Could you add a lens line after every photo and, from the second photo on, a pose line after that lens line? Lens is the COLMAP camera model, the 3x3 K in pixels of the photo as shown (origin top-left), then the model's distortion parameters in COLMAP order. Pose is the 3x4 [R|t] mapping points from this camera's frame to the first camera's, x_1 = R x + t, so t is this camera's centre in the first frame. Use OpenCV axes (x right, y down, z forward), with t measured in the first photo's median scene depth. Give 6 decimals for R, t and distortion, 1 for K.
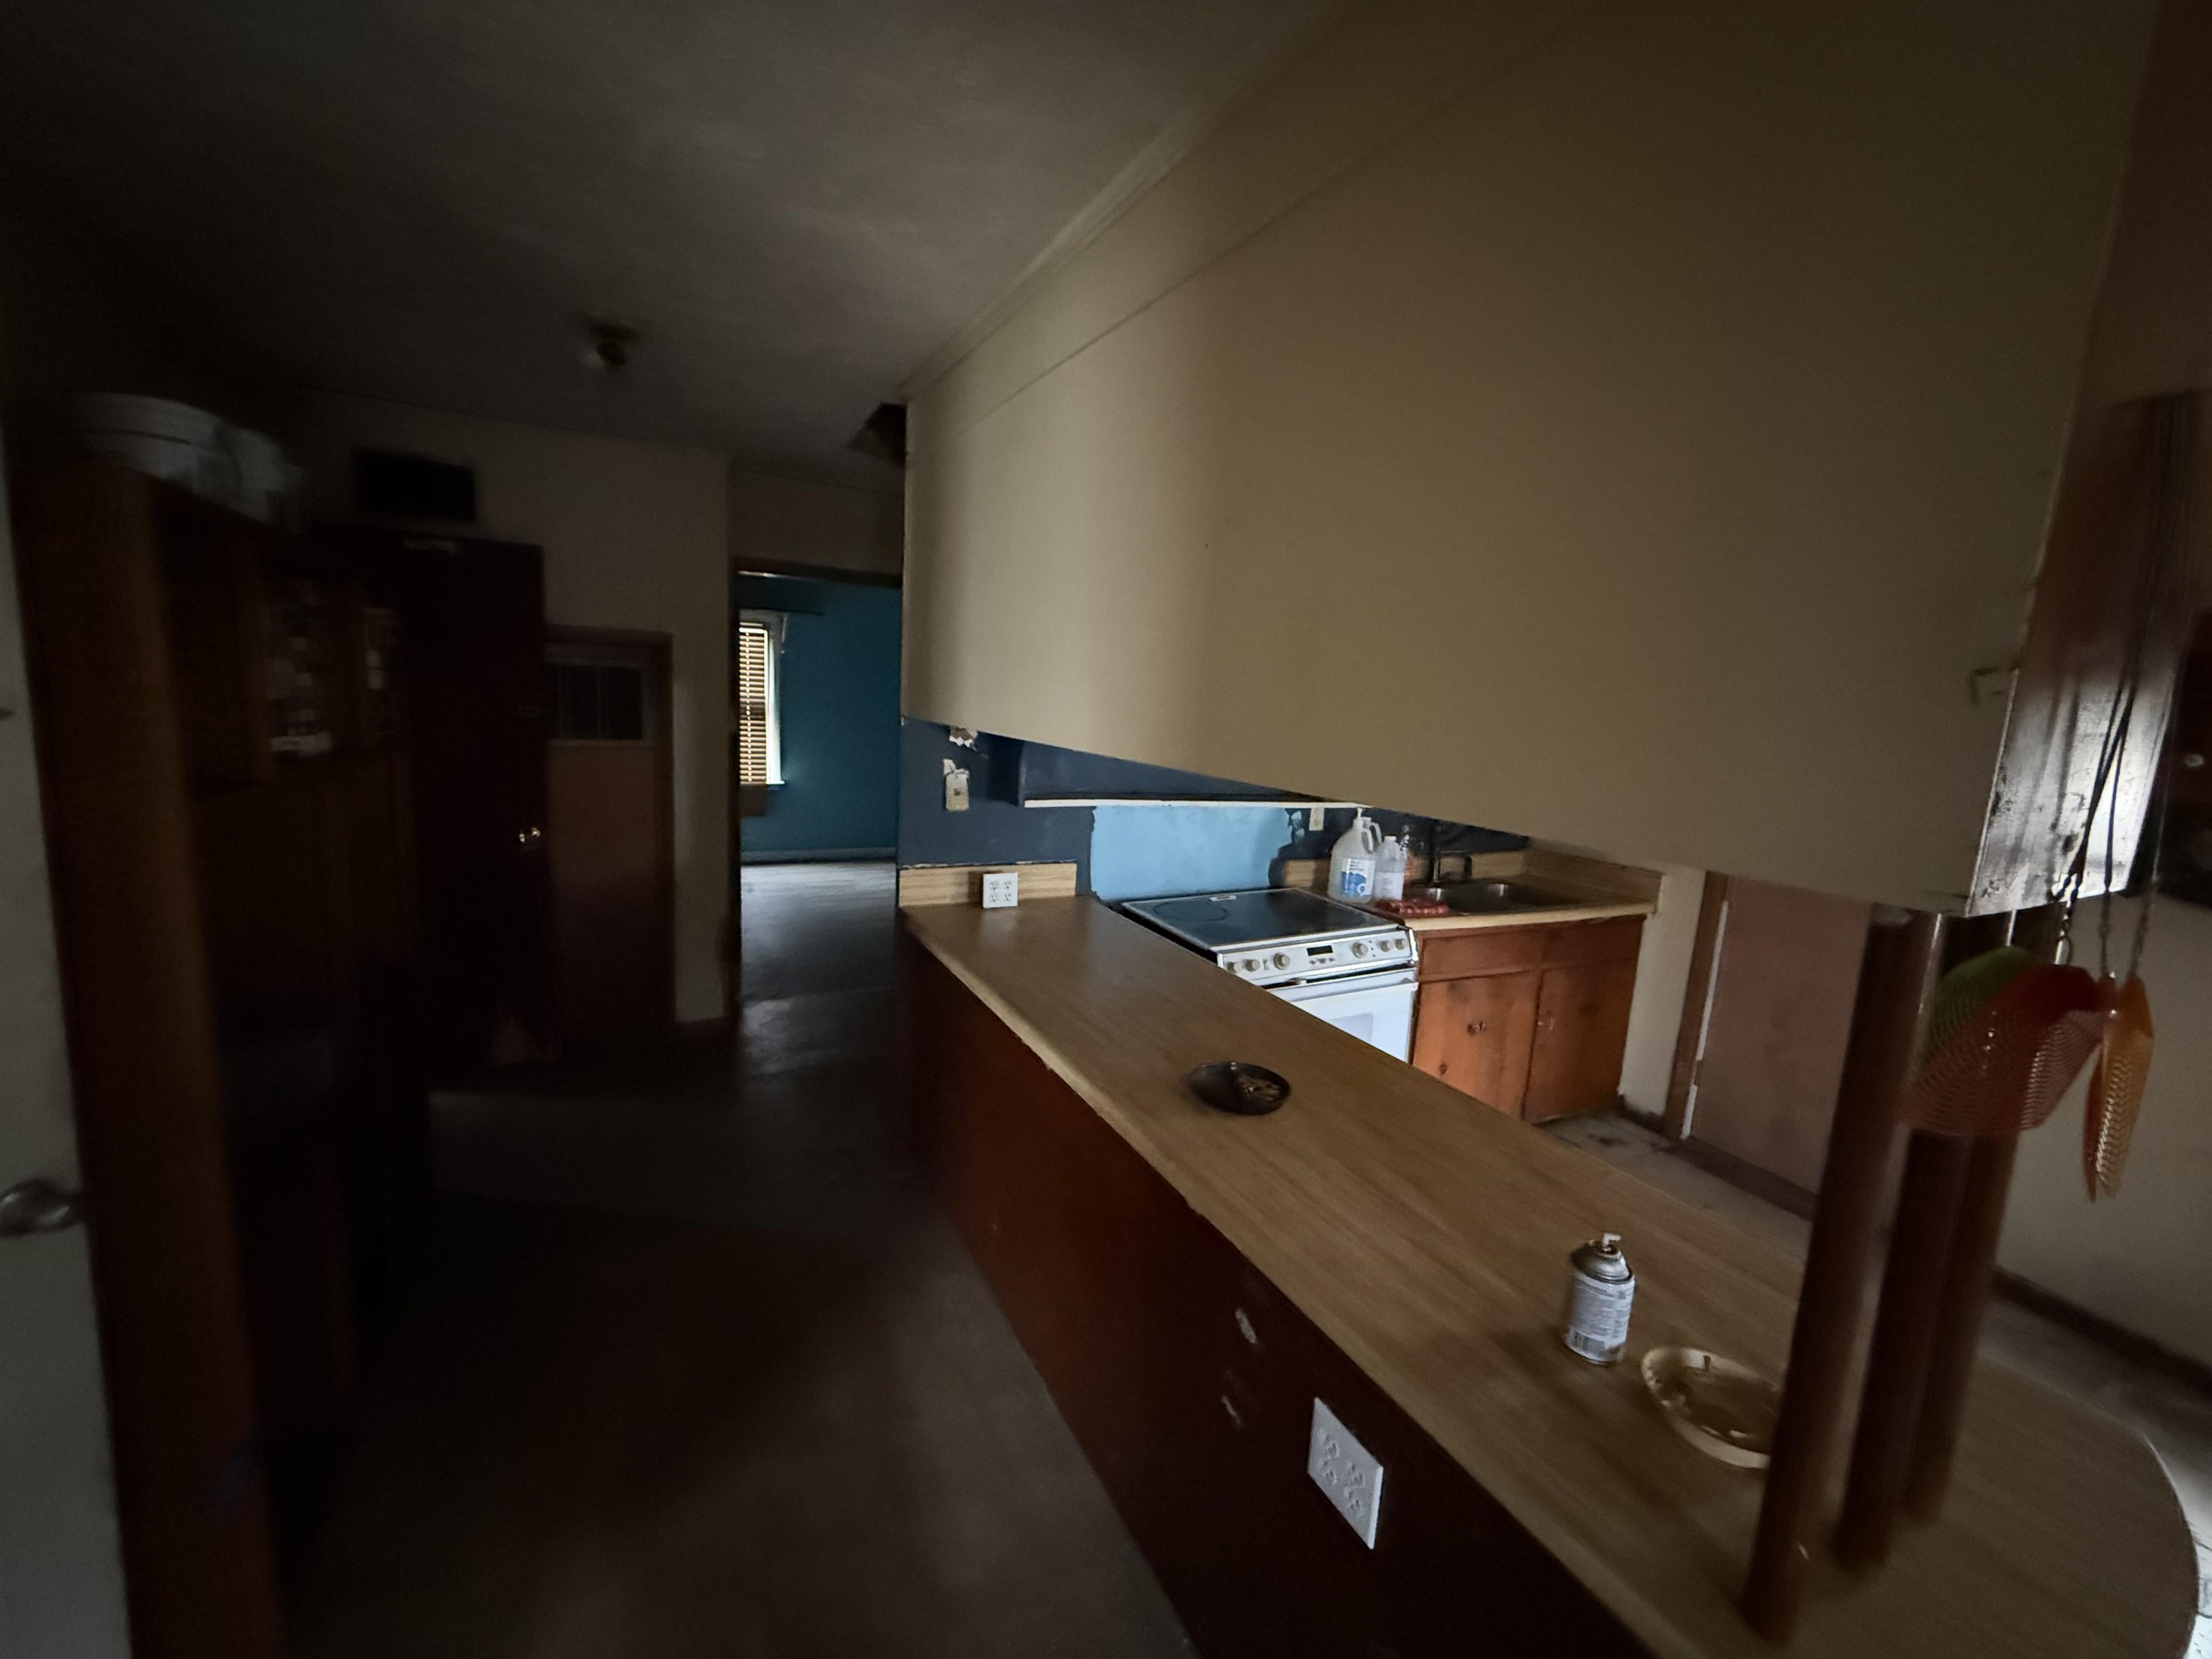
lens RADIAL K [[877.4, 0, 1103.7], [0, 877.4, 826.4], [0, 0, 1]] dist [-0.003213, 0.000540]
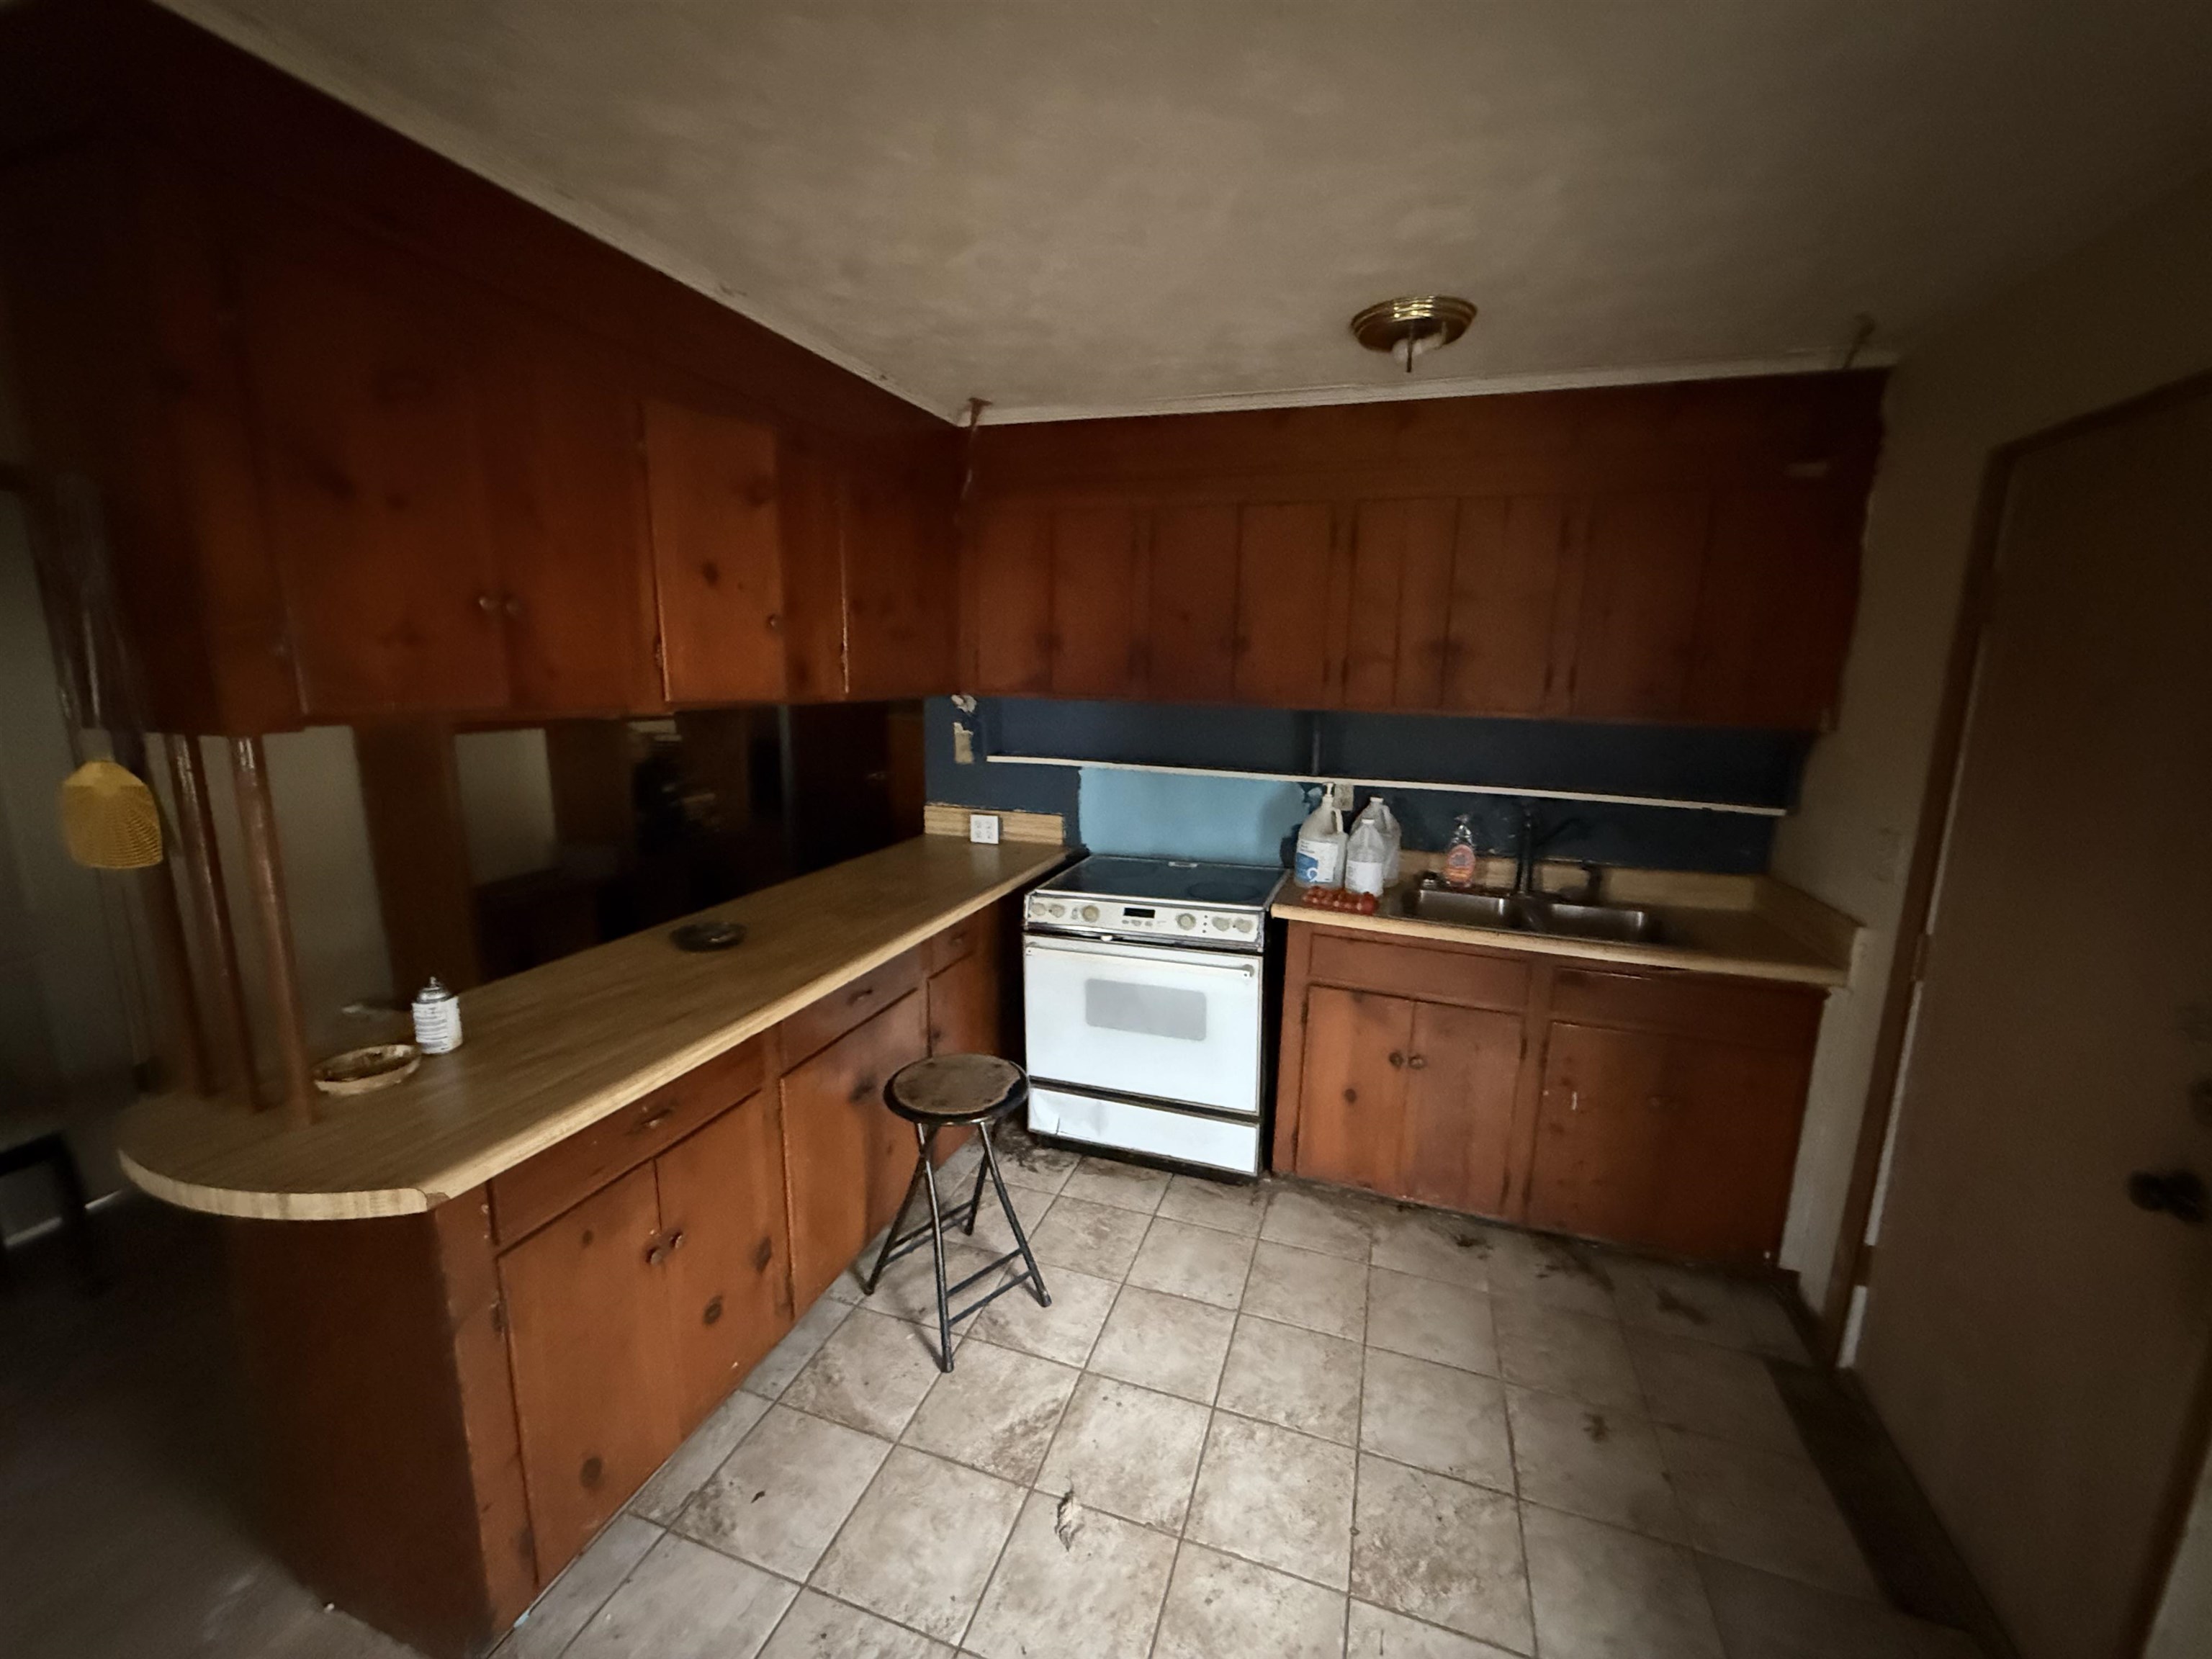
lens RADIAL K [[877.4, 0, 1094.7], [0, 877.4, 833.5], [0, 0, 1]] dist [-0.003213, 0.000540]
pose [[0.689975, 0.090025, -0.718213, 0.811931], [-0.083703, 0.995502, 0.044370, 0.010460], [0.718977, 0.029502, 0.694408, 0.238555]]
